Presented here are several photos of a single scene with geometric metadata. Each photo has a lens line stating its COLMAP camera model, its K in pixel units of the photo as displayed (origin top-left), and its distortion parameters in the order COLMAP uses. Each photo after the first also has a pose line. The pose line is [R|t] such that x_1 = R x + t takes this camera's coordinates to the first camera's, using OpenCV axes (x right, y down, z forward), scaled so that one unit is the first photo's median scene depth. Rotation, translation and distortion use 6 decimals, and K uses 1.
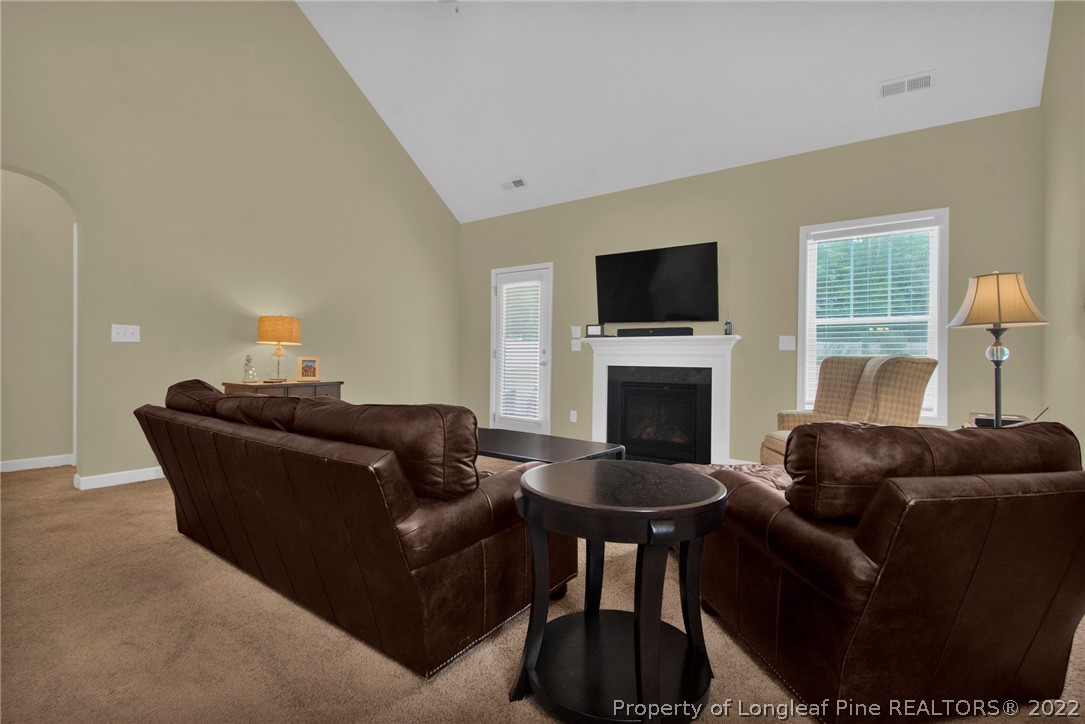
lens RADIAL K [[510.7, 0, 542.5], [0, 510.7, 362.0], [0, 0, 1]] dist [-0.001456, -0.000755]
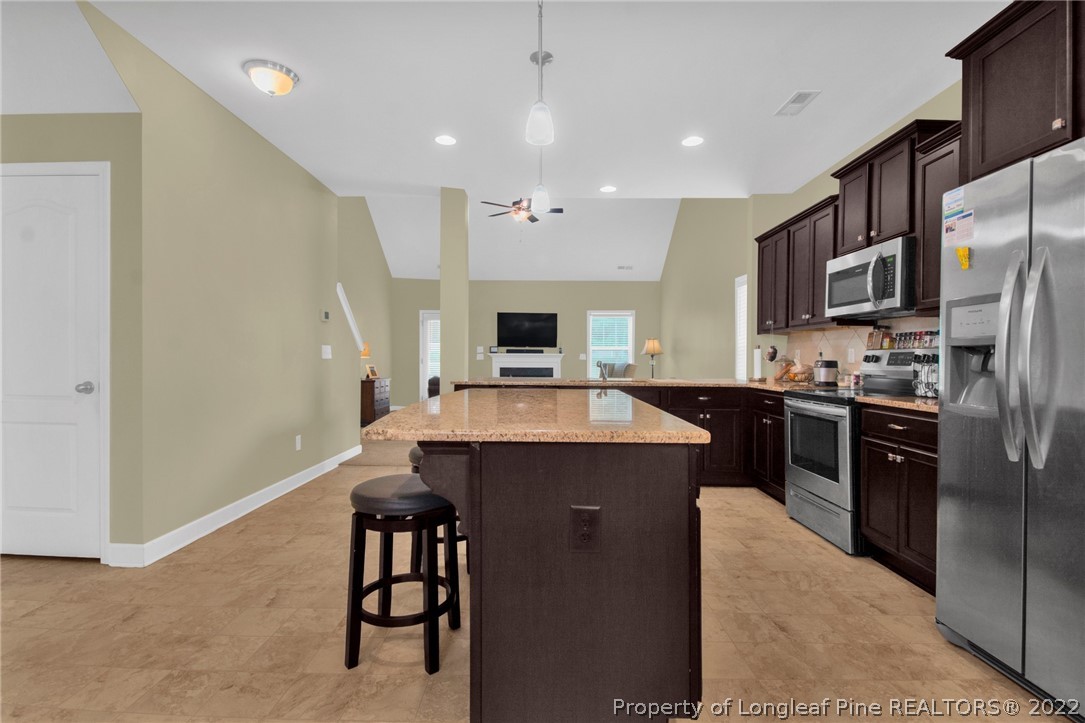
lens RADIAL K [[510.7, 0, 542.5], [0, 510.7, 361.5], [0, 0, 1]] dist [-0.001456, -0.000755]
pose [[0.812000, -0.004731, 0.583638, -0.987823], [0.004130, 0.999989, 0.002359, -0.022370], [-0.583643, 0.000495, 0.812010, -0.774457]]
